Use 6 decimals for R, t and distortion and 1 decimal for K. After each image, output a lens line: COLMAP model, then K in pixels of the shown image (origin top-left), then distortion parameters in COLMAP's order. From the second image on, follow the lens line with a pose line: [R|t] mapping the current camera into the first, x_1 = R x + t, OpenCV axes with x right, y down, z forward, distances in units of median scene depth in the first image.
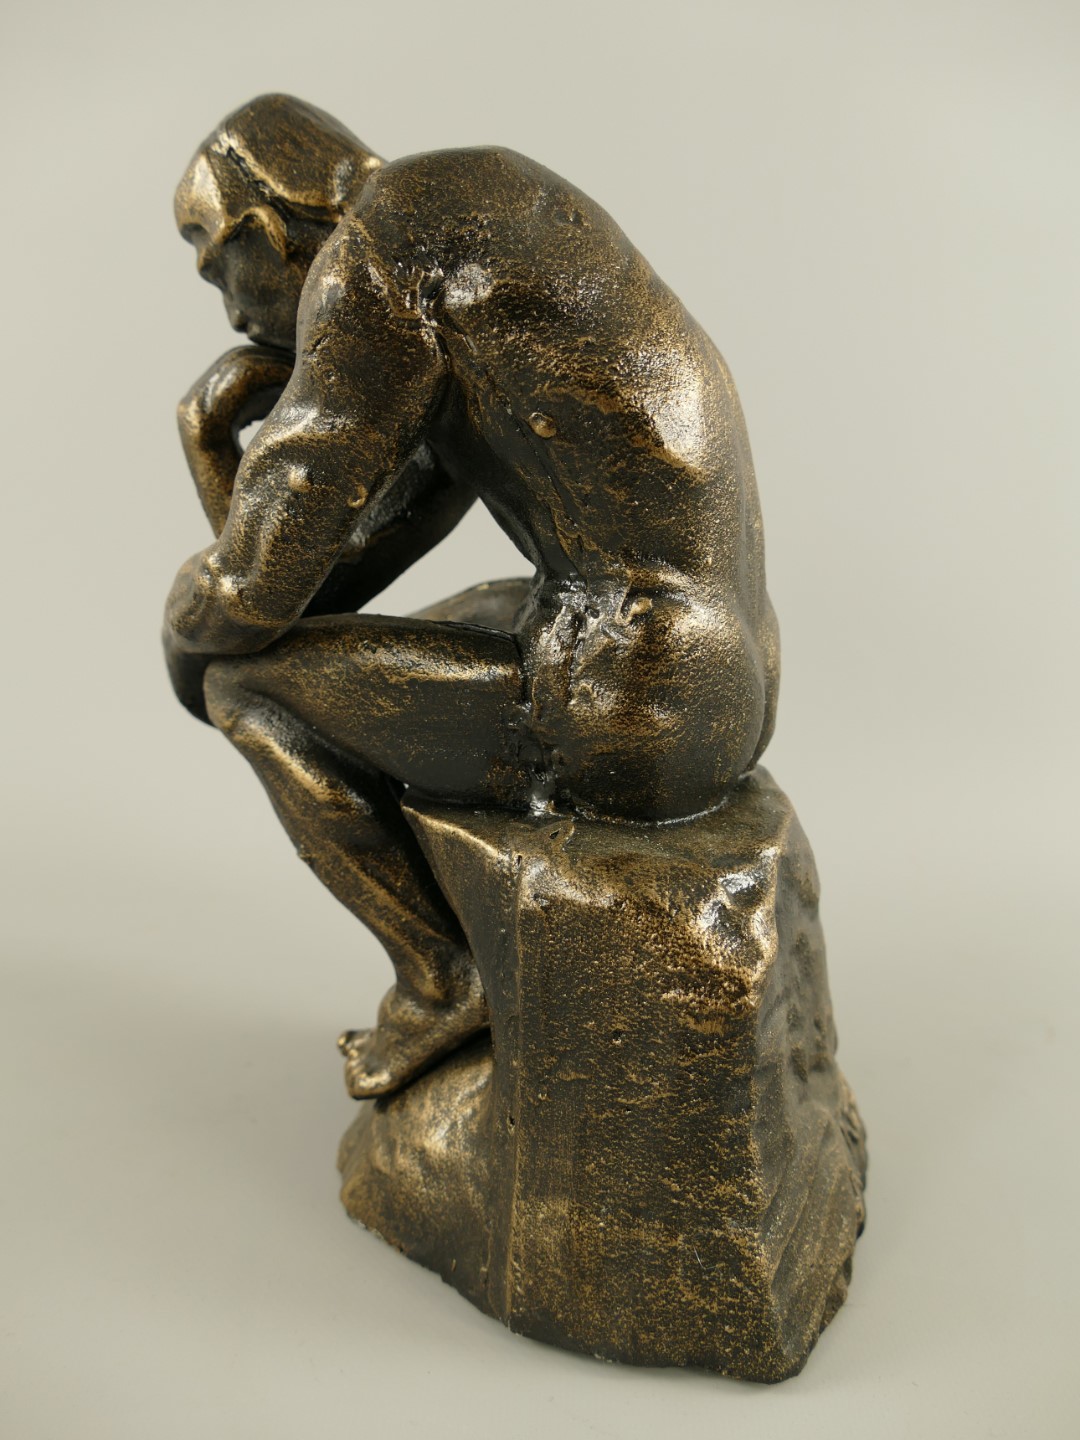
lens RADIAL K [[1143.9, 0, 534.1], [0, 1143.9, 719.0], [0, 0, 1]] dist [-0.016636, 0.005072]
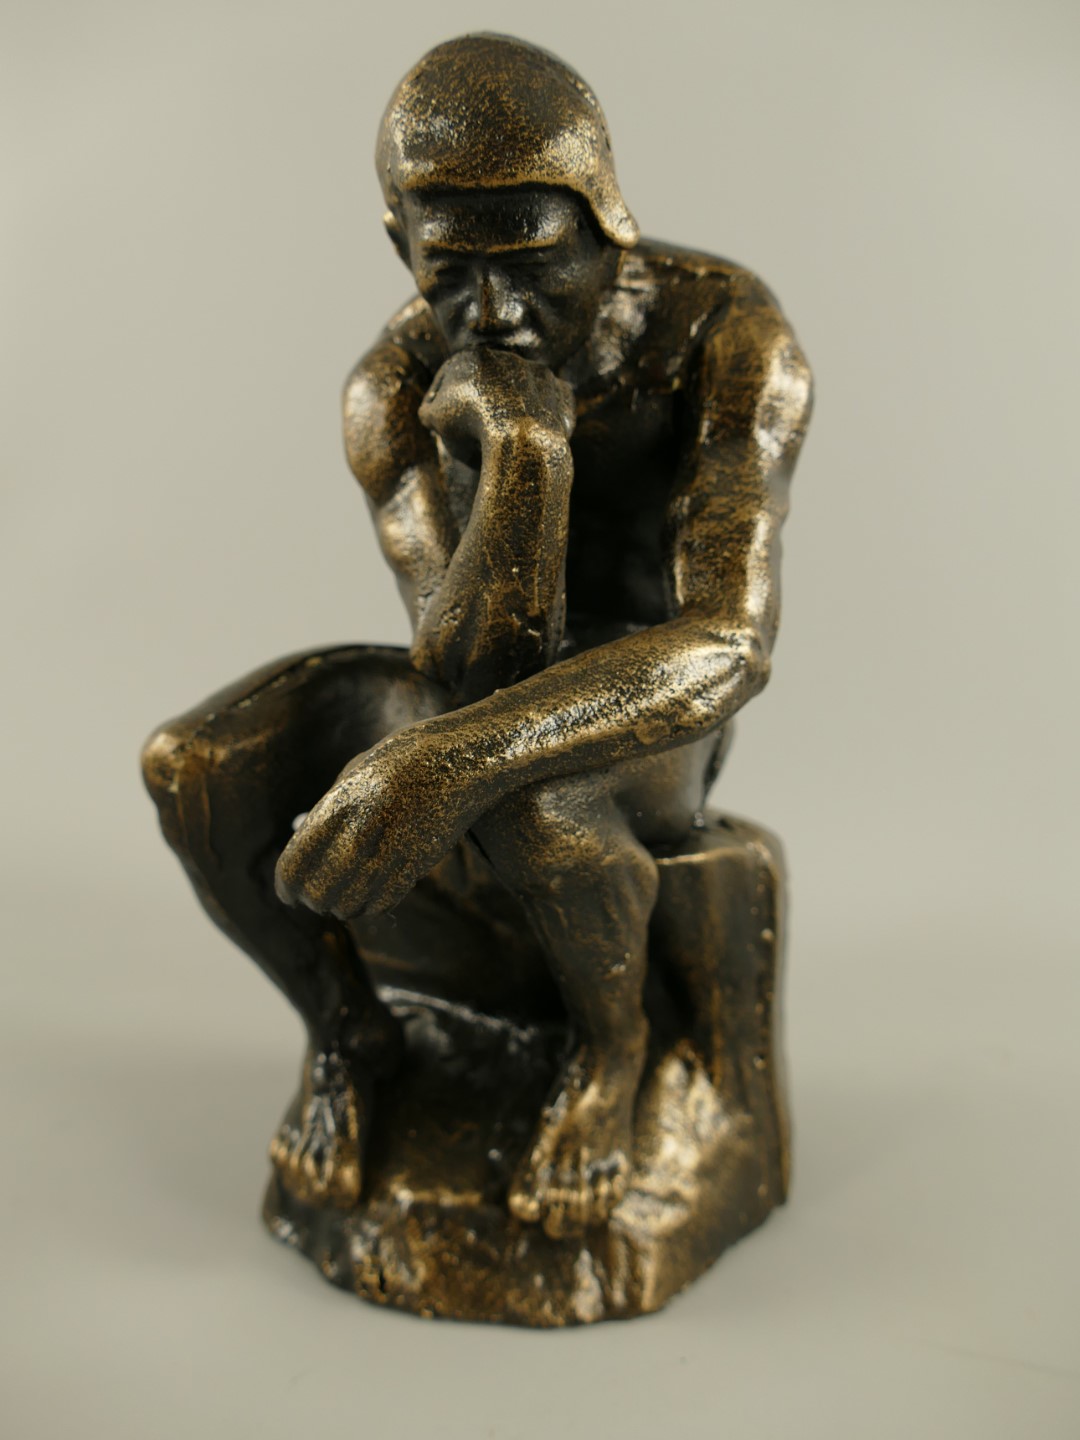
lens RADIAL K [[1143.9, 0, 542.6], [0, 1143.9, 719.4], [0, 0, 1]] dist [-0.016636, 0.005072]
pose [[-0.062839, -0.145009, 0.987433, -1.220329], [0.161990, 0.974787, 0.153461, -0.247024], [-0.984790, 0.169597, -0.037765, 1.251546]]
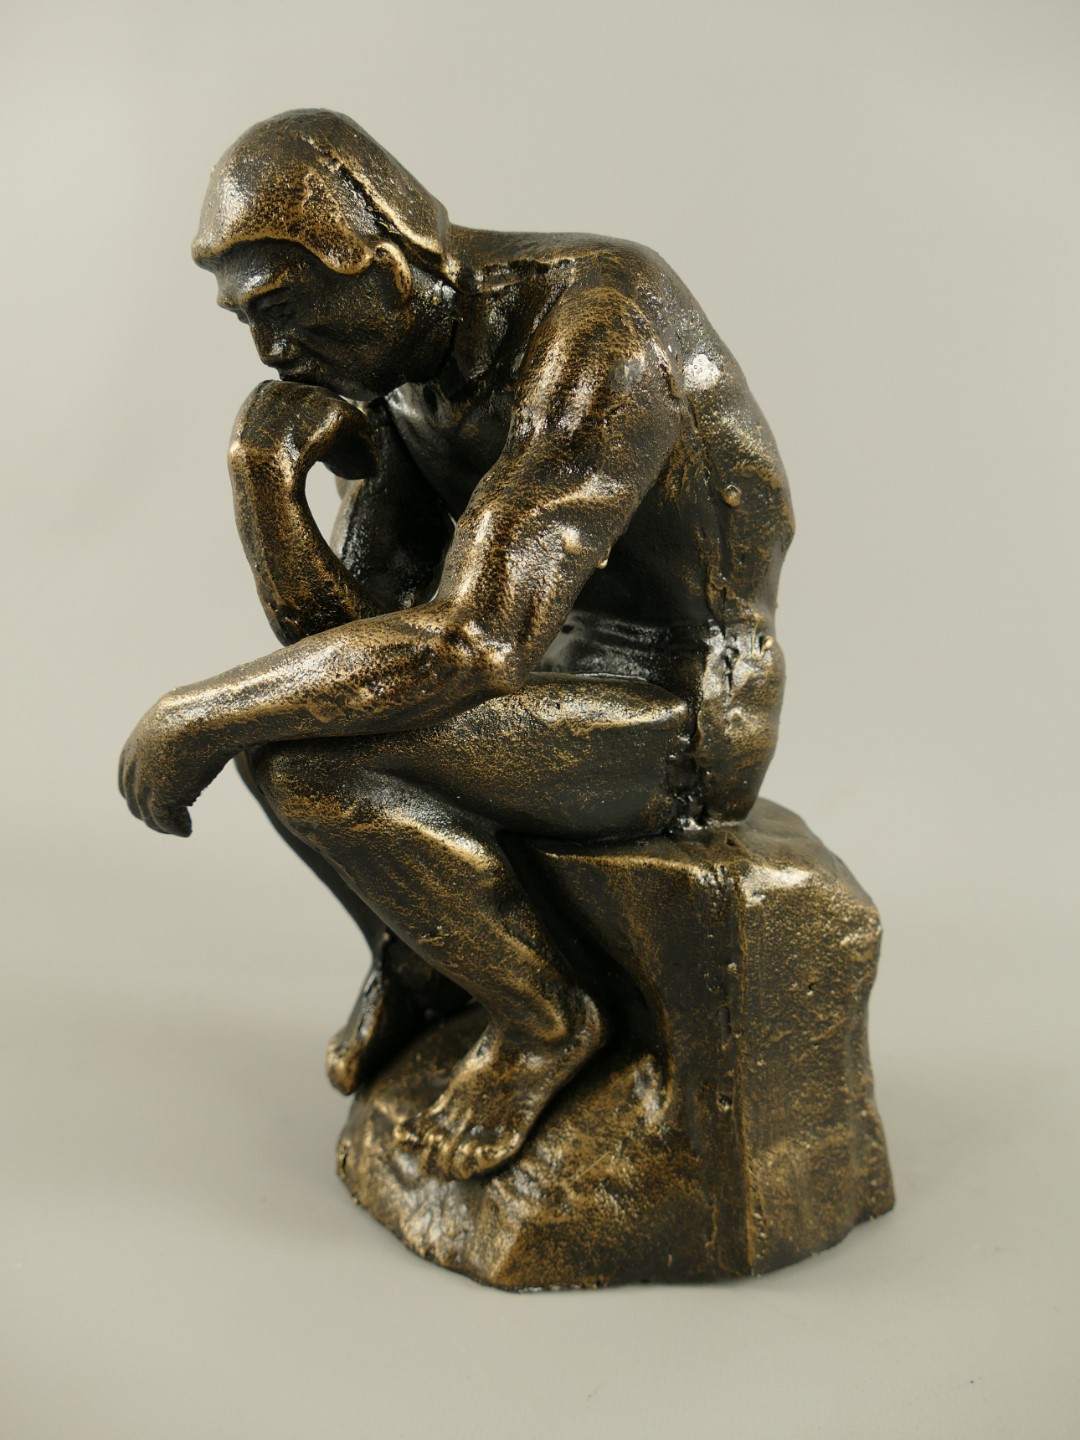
lens RADIAL K [[1143.9, 0, 539.1], [0, 1143.9, 719.1], [0, 0, 1]] dist [-0.016636, 0.005072]
pose [[0.654707, -0.121179, 0.746106, -0.968996], [0.138511, 0.989586, 0.039180, -0.096512], [-0.743084, 0.077693, 0.664673, 0.358487]]
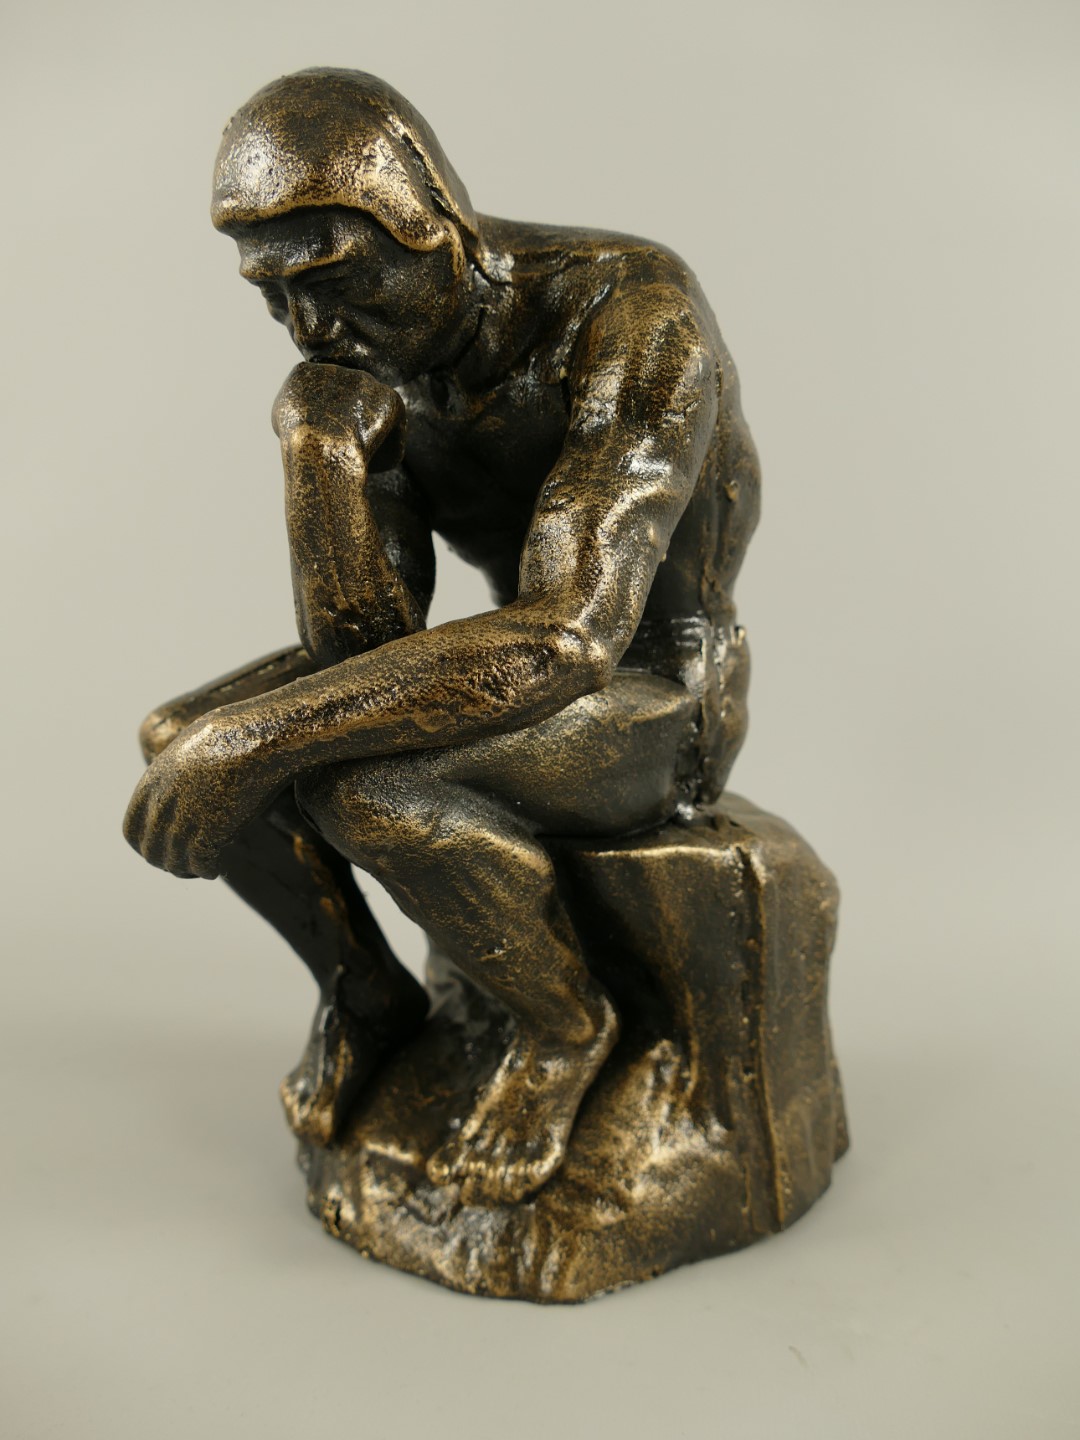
lens RADIAL K [[1143.9, 0, 543.6], [0, 1143.9, 720.7], [0, 0, 1]] dist [-0.016636, 0.005072]
pose [[0.336352, -0.150505, 0.929632, -1.171130], [0.187943, 0.978017, 0.090339, -0.154813], [-0.922792, 0.144332, 0.357244, 0.736241]]
